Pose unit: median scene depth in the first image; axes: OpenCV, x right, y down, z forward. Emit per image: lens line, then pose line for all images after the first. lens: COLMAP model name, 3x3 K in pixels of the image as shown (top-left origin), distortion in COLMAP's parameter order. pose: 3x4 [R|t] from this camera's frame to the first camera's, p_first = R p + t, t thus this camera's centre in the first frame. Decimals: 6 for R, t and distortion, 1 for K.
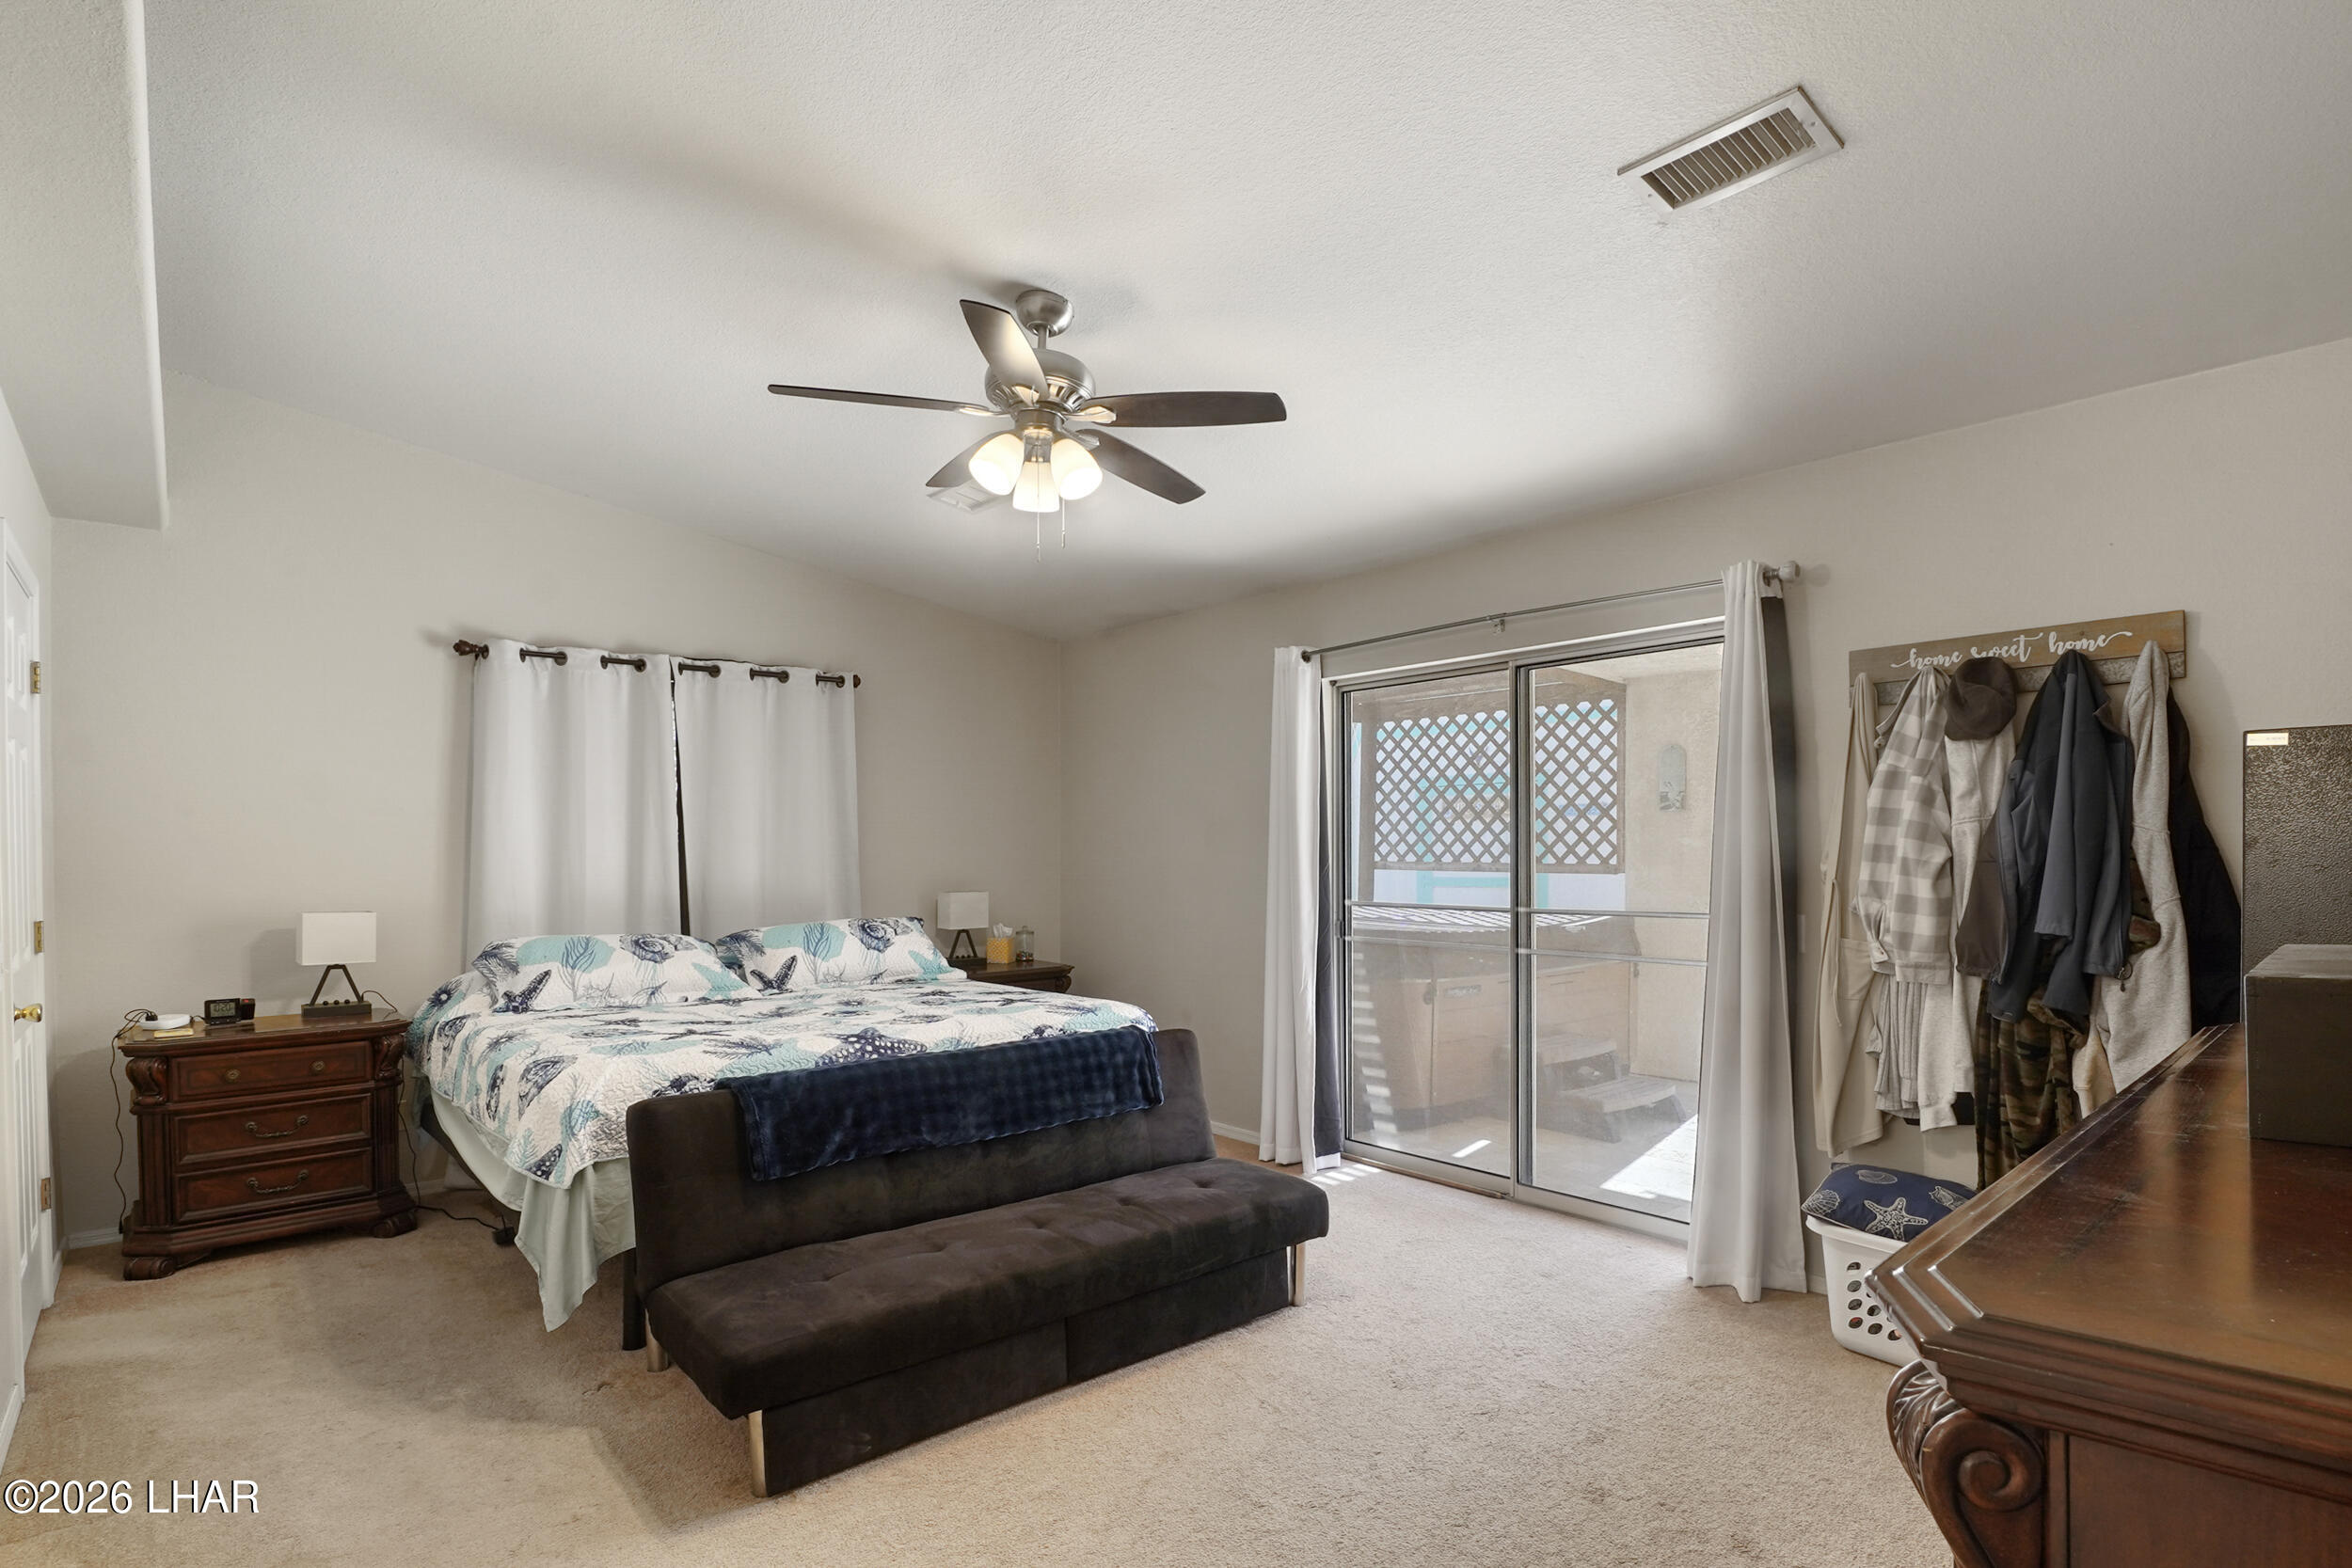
lens RADIAL K [[1154.0, 0, 1167.5], [0, 1154.0, 832.4], [0, 0, 1]] dist [-0.040207, -0.000225]
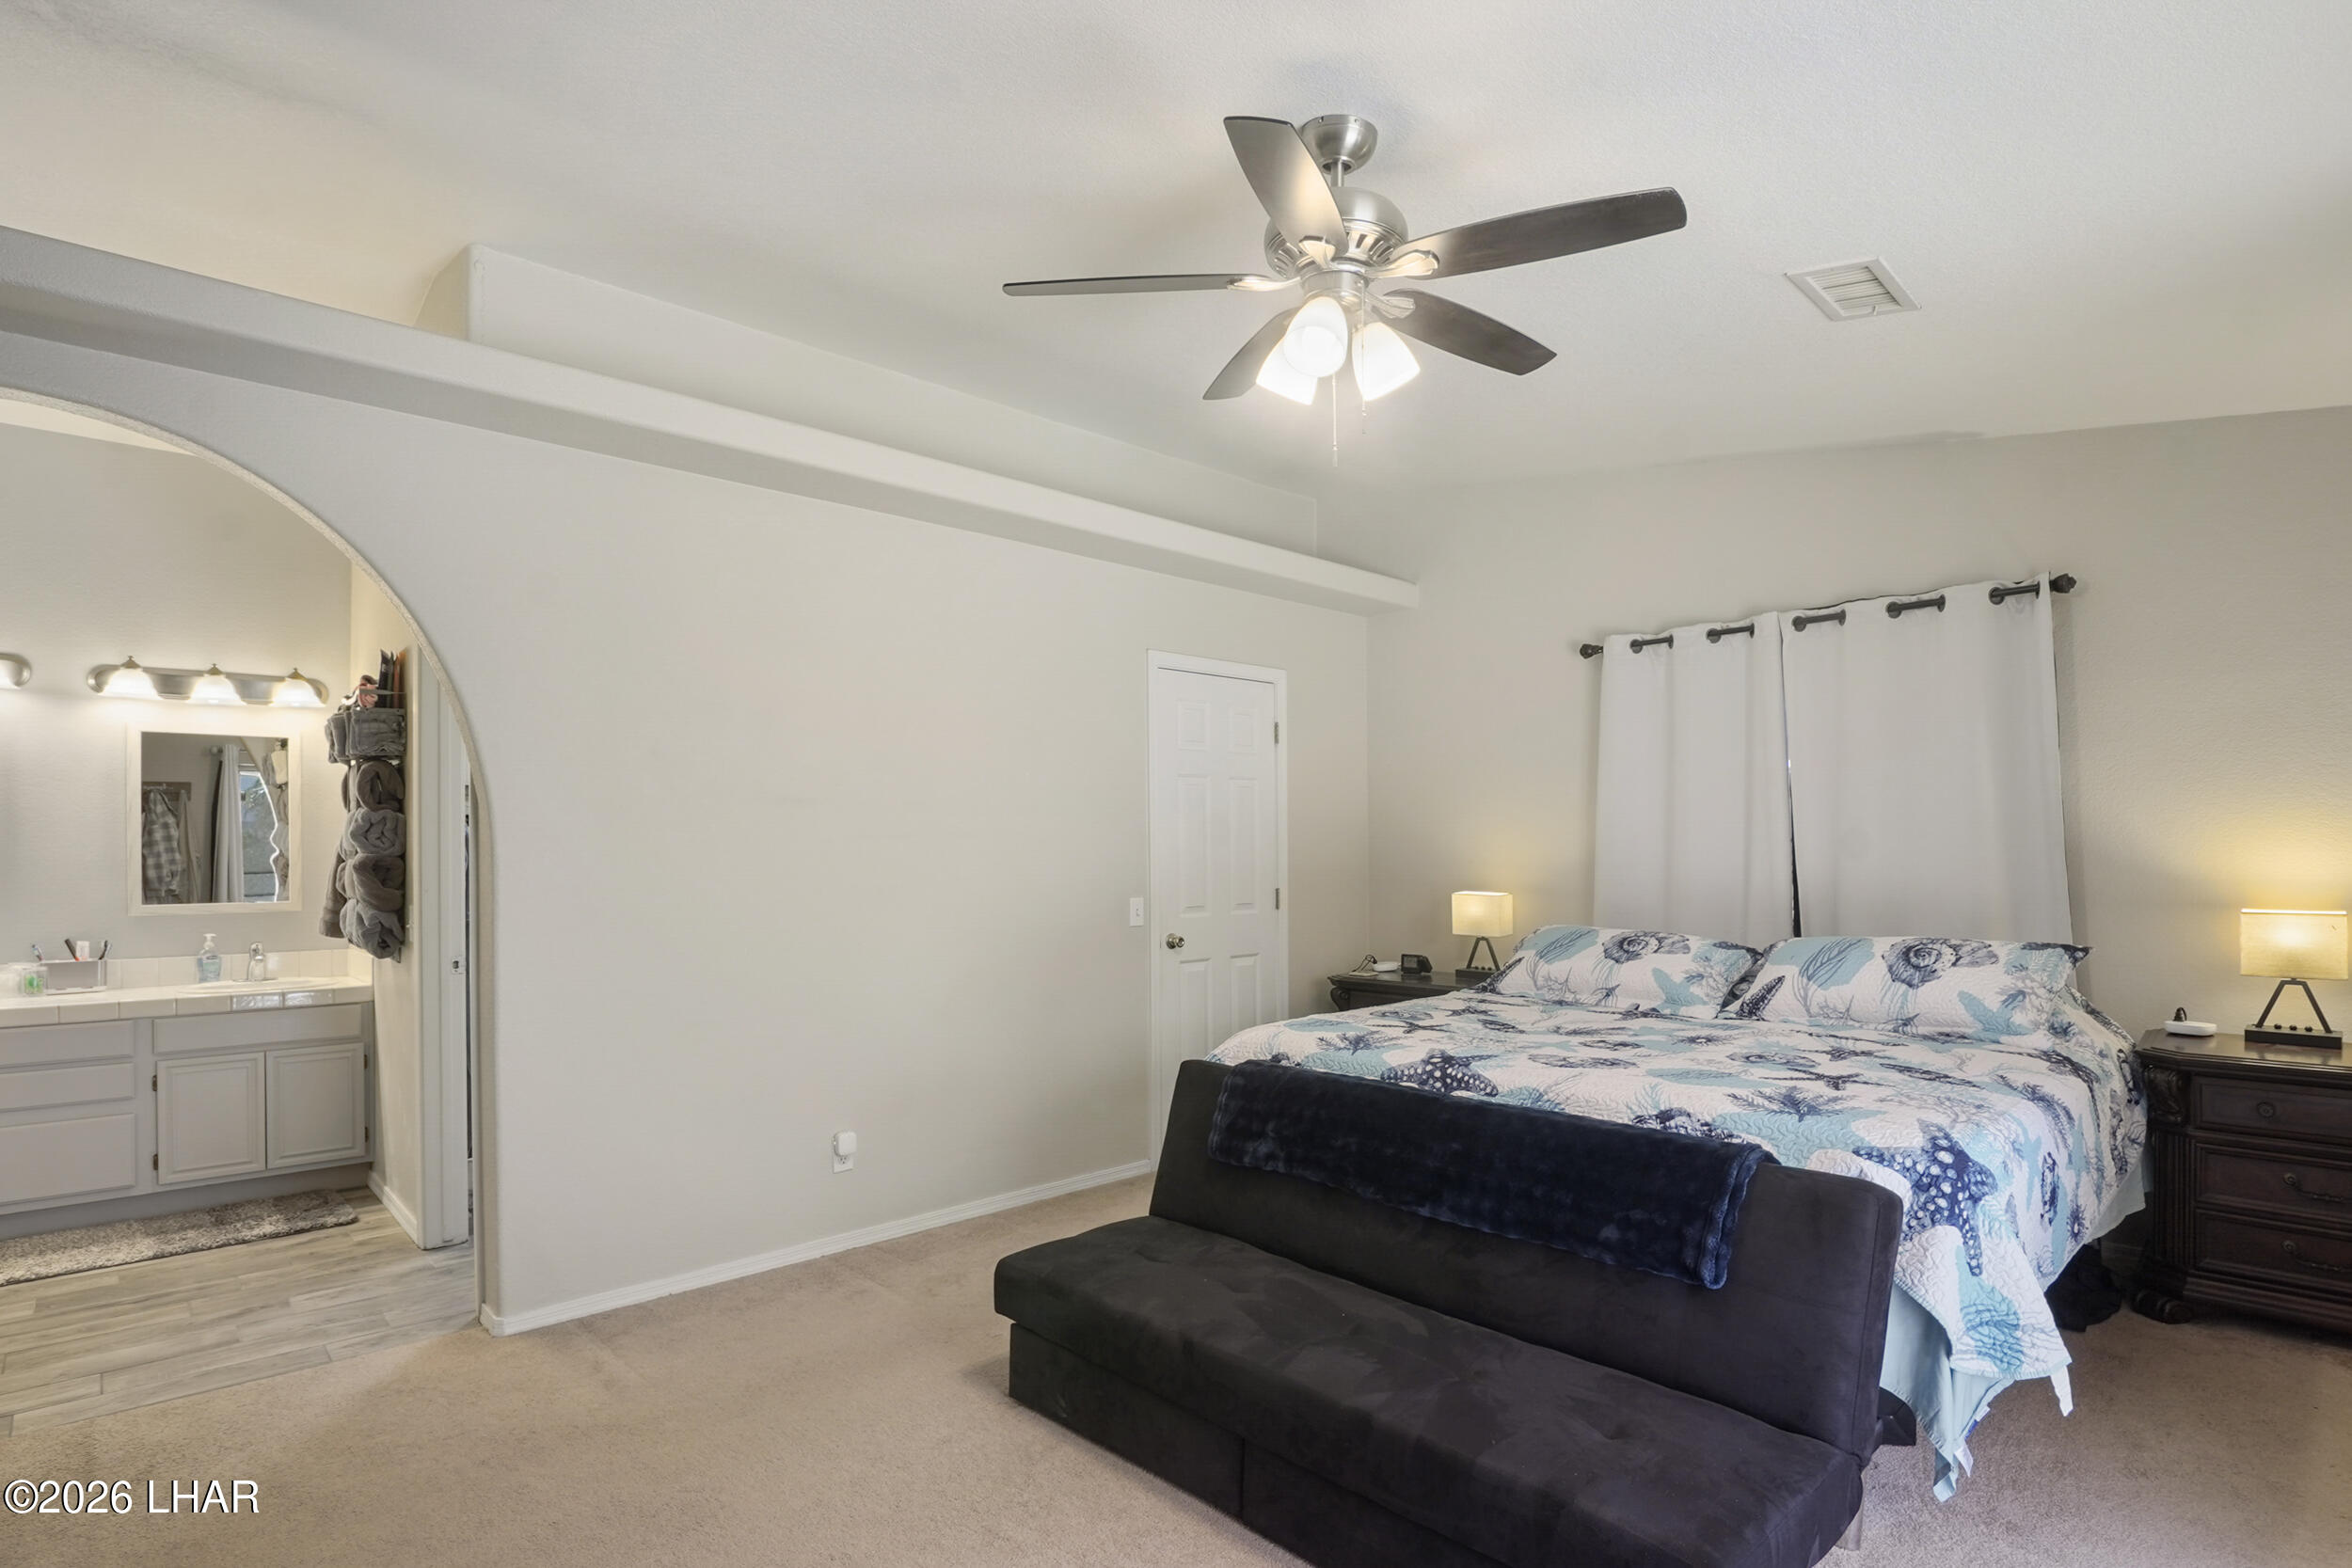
lens RADIAL K [[1154.0, 0, 1167.5], [0, 1154.0, 832.4], [0, 0, 1]] dist [-0.040207, -0.000225]
pose [[0.040523, -0.014014, -0.999080, 0.405285], [0.009651, 0.999860, -0.013634, 0.016724], [0.999132, -0.009089, 0.040653, 0.531924]]
